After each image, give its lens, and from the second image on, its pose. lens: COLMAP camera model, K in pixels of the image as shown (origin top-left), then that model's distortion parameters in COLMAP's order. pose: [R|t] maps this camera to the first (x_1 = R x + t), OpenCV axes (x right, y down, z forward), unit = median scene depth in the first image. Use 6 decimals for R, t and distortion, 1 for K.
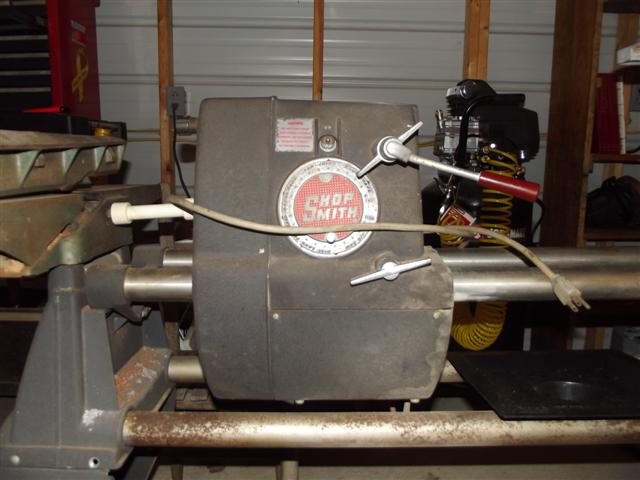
lens RADIAL K [[526.8, 0, 319.7], [0, 526.8, 238.0], [0, 0, 1]] dist [-0.046486, 0.002754]
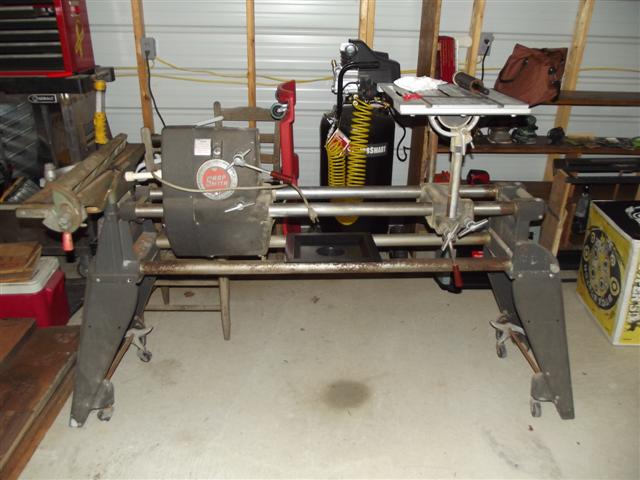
lens RADIAL K [[526.8, 0, 319.7], [0, 526.8, 238.0], [0, 0, 1]] dist [-0.046486, 0.002754]
pose [[0.999686, -0.005569, 0.024445, 0.418711], [-0.001027, 0.965101, 0.261874, -0.423622], [-0.025050, -0.261817, 0.964792, -1.386803]]
